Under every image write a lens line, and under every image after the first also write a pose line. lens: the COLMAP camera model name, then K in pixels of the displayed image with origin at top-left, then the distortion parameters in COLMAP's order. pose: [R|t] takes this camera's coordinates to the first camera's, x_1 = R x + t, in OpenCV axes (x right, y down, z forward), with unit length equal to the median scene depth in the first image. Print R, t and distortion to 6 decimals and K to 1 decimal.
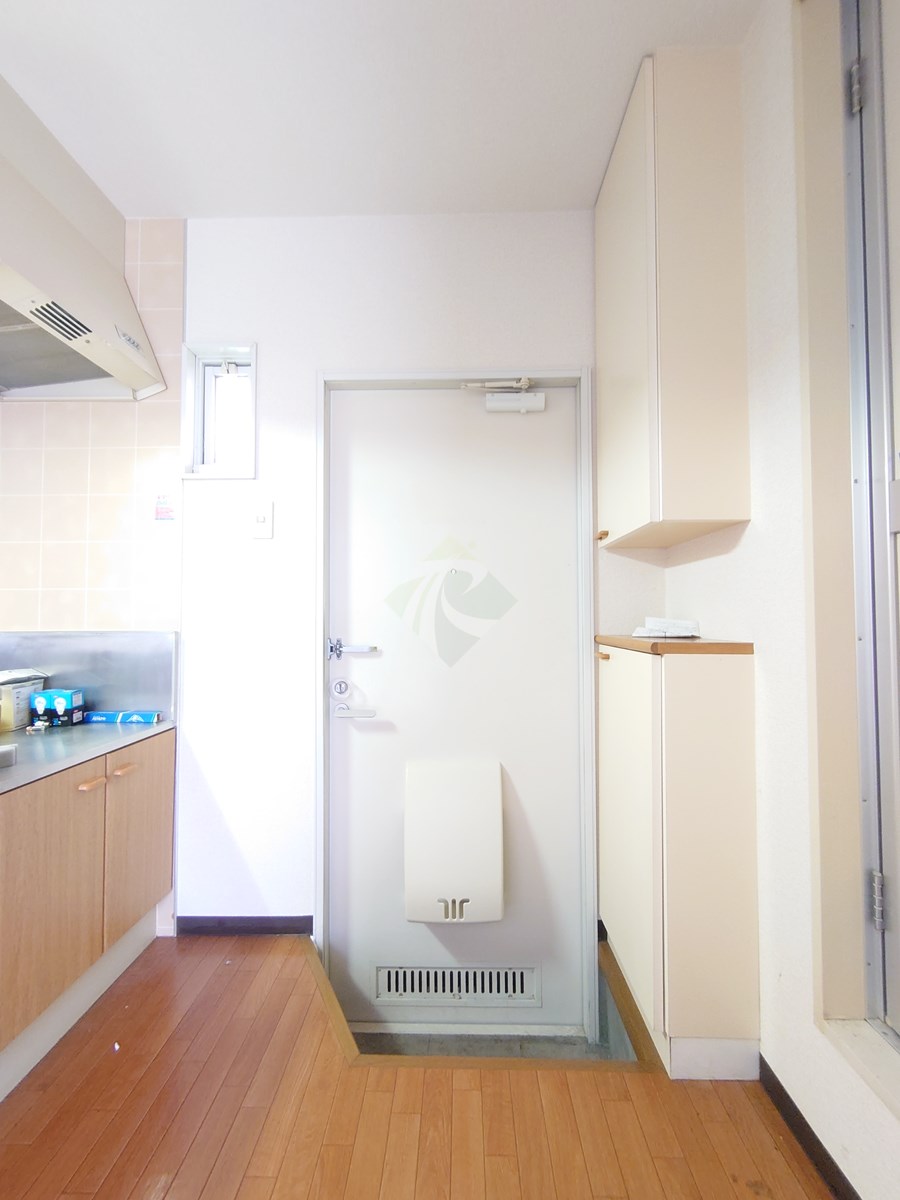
lens RADIAL K [[513.7, 0, 457.0], [0, 513.7, 600.1], [0, 0, 1]] dist [-0.005333, -0.000707]
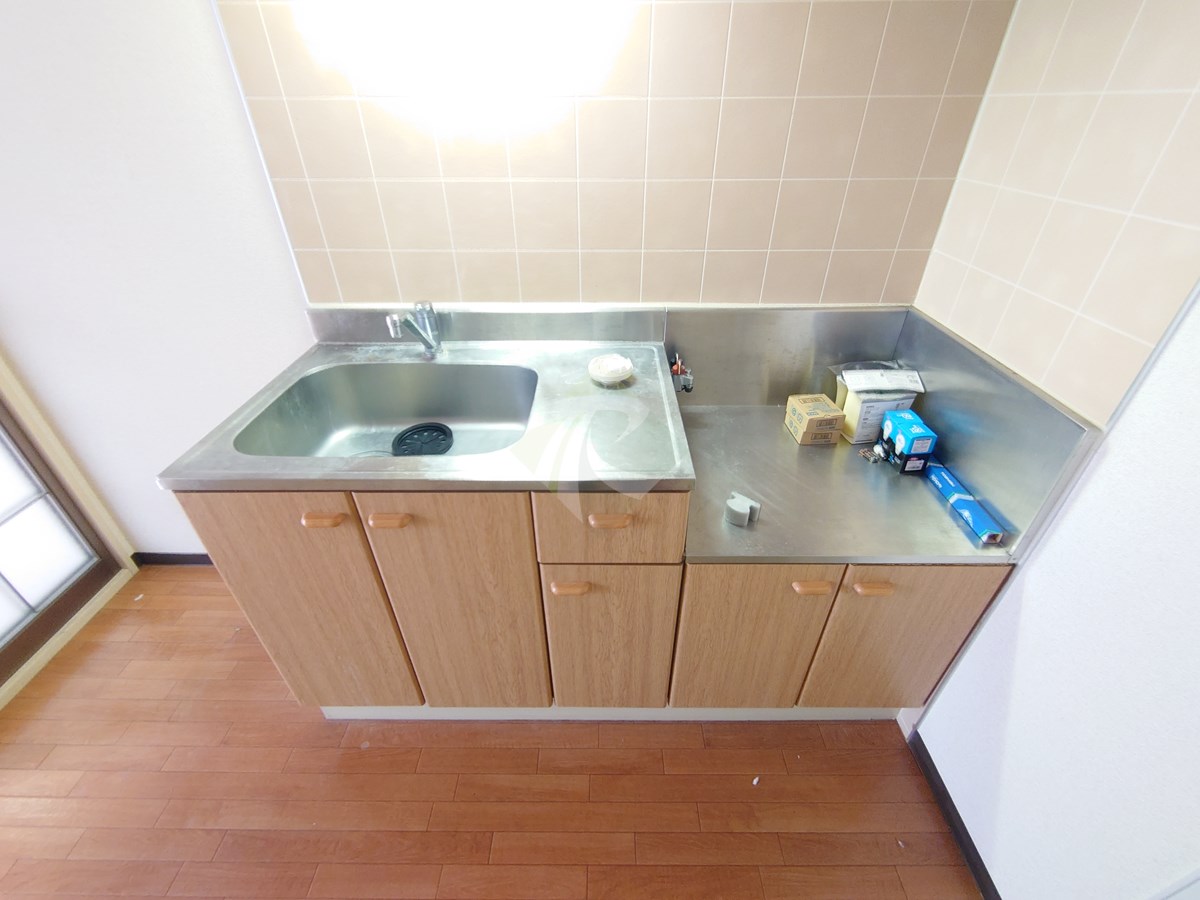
lens RADIAL K [[513.7, 0, 599.8], [0, 513.7, 447.6], [0, 0, 1]] dist [-0.005333, -0.000707]
pose [[0.004195, 0.556010, -0.831165, -0.134054], [0.032291, 0.830664, 0.555837, -0.225848], [0.999470, -0.029171, -0.014469, 0.551715]]
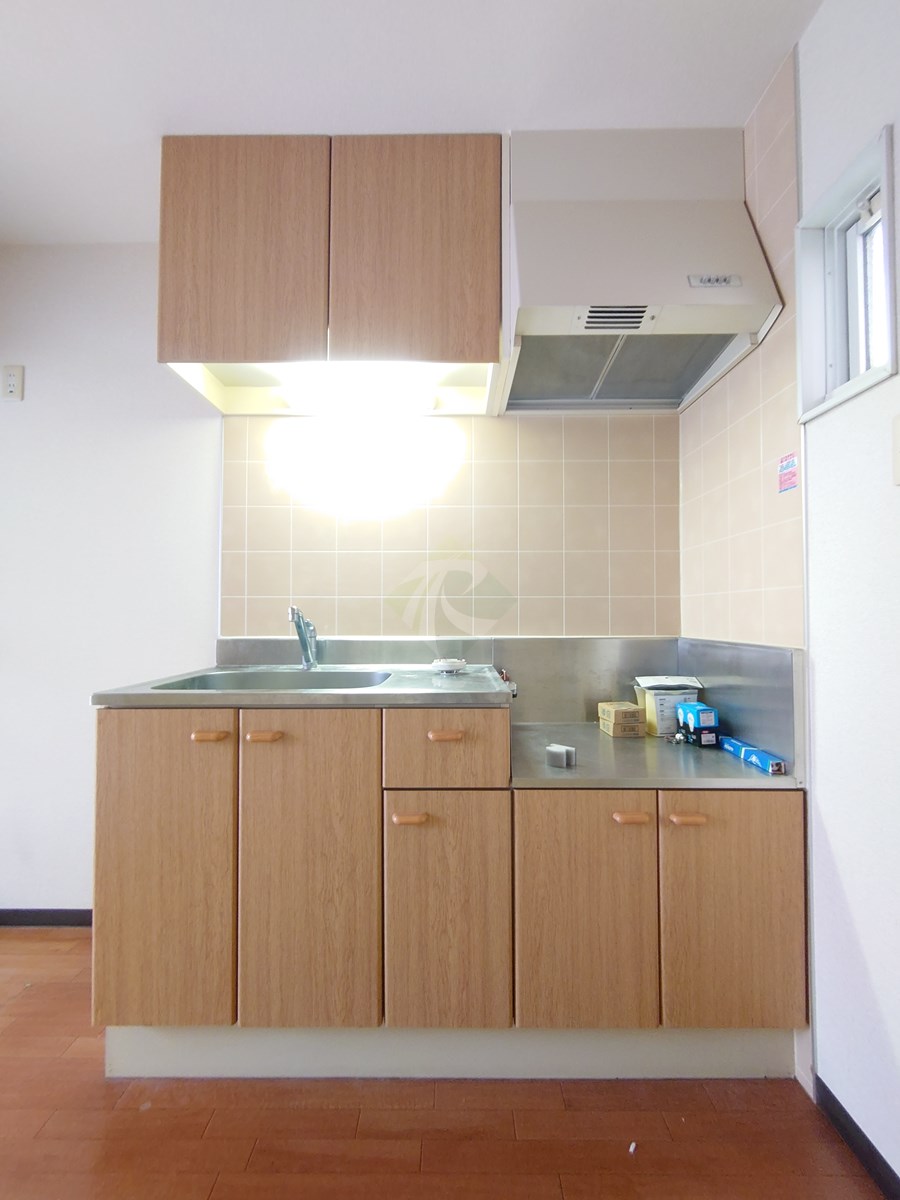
lens RADIAL K [[513.7, 0, 449.6], [0, 513.7, 599.0], [0, 0, 1]] dist [-0.005333, -0.000707]
pose [[0.003029, -0.028684, -0.999584, 0.142140], [0.029179, 0.999165, -0.028584, 0.000628], [0.999570, -0.029080, 0.003863, 0.560984]]
